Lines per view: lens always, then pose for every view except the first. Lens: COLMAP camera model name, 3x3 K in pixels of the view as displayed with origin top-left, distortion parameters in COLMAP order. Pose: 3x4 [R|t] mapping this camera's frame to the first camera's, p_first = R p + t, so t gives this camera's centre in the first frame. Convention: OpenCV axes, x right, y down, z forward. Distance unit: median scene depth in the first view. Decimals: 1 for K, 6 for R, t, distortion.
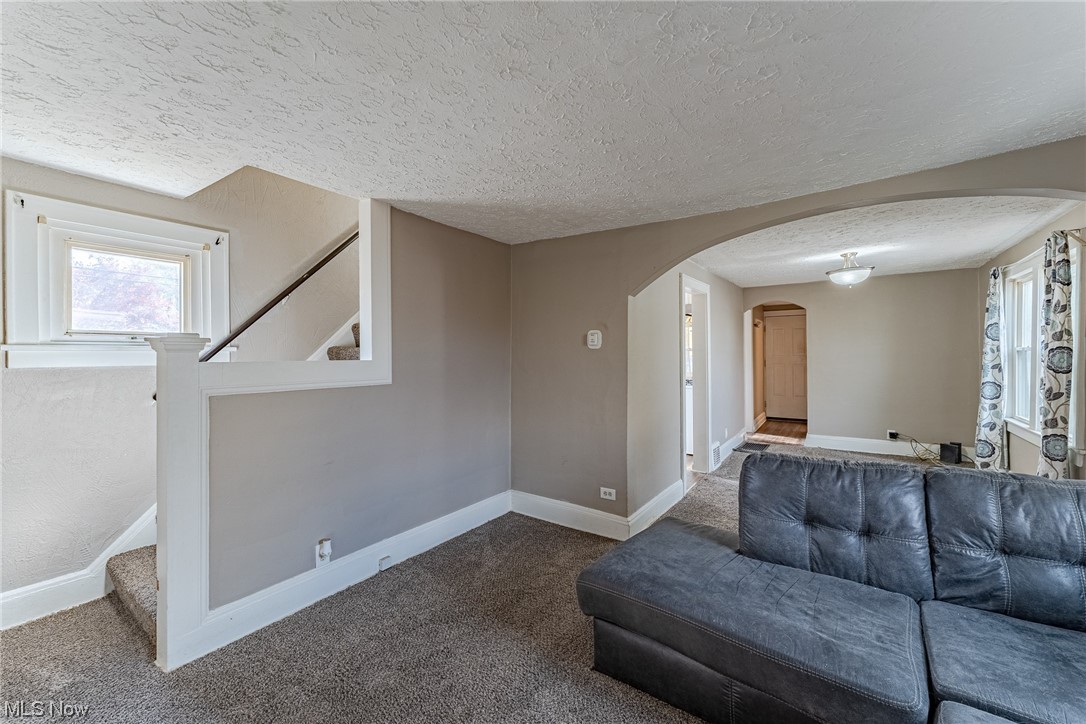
lens RADIAL K [[442.4, 0, 541.0], [0, 442.4, 353.0], [0, 0, 1]] dist [-0.000899, -0.000047]
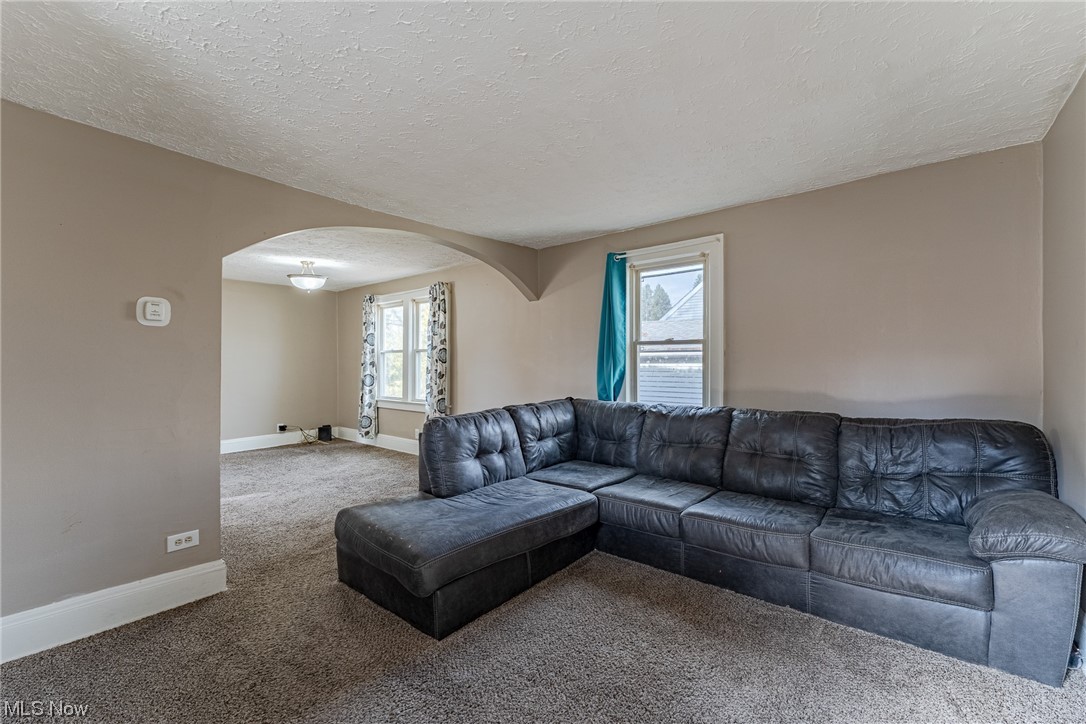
lens RADIAL K [[444.8, 0, 567.9], [0, 444.8, 363.0], [0, 0, 1]] dist [0.000080, 0.000043]
pose [[0.048917, 0.004932, 0.998791, -0.392292], [0.003701, 0.999980, -0.005119, 0.039162], [-0.998796, 0.003947, 0.048898, 0.290838]]
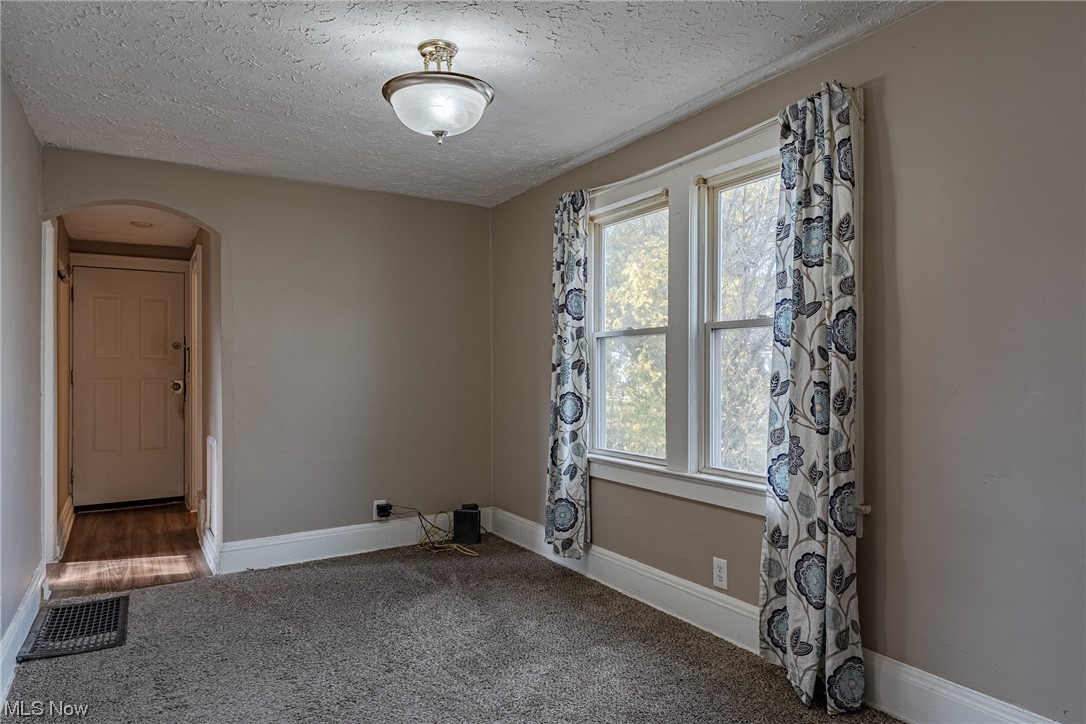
lens RADIAL K [[655.3, 0, 543.0], [0, 655.3, 362.0], [0, 0, 1]] dist [0.003507, 0.000422]
pose [[0.397444, 0.018421, 0.917442, 0.242931], [-0.000243, 0.999801, -0.019969, 0.044076], [-0.917626, 0.007714, 0.397369, 0.710628]]
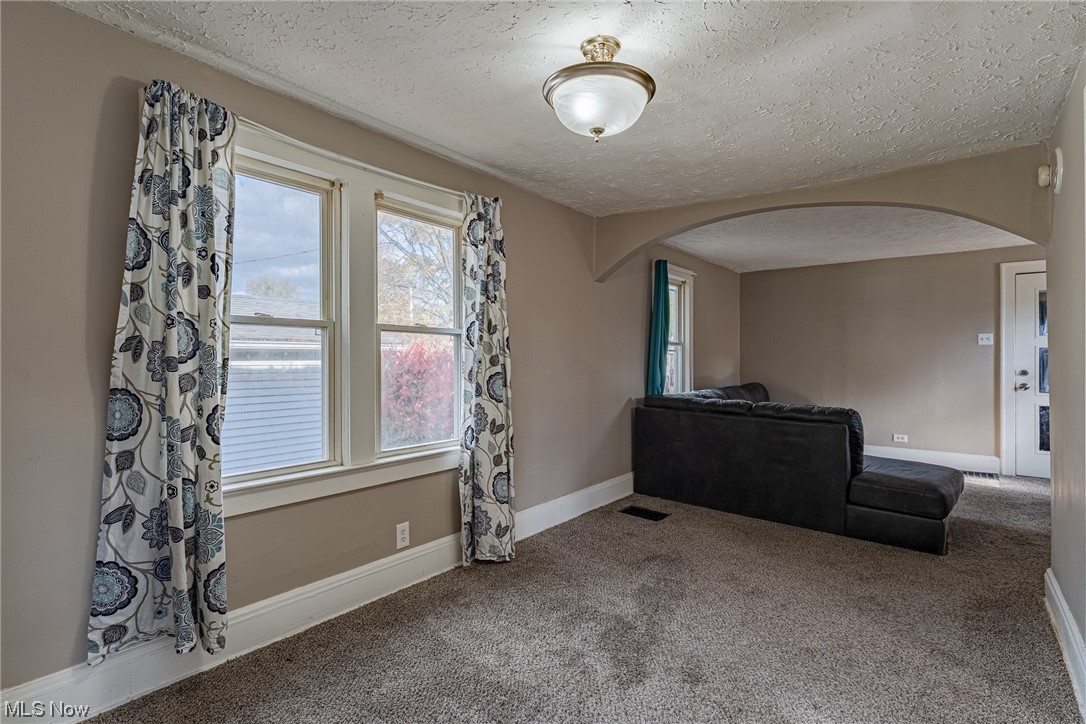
lens RADIAL K [[496.4, 0, 543.0], [0, 496.4, 362.0], [0, 0, 1]] dist [0.001208, 0.000081]
pose [[-0.996530, 0.008641, 0.082783, 0.734186], [0.008703, 0.999962, 0.000385, 0.034488], [-0.082776, 0.001104, -0.996568, 1.440667]]
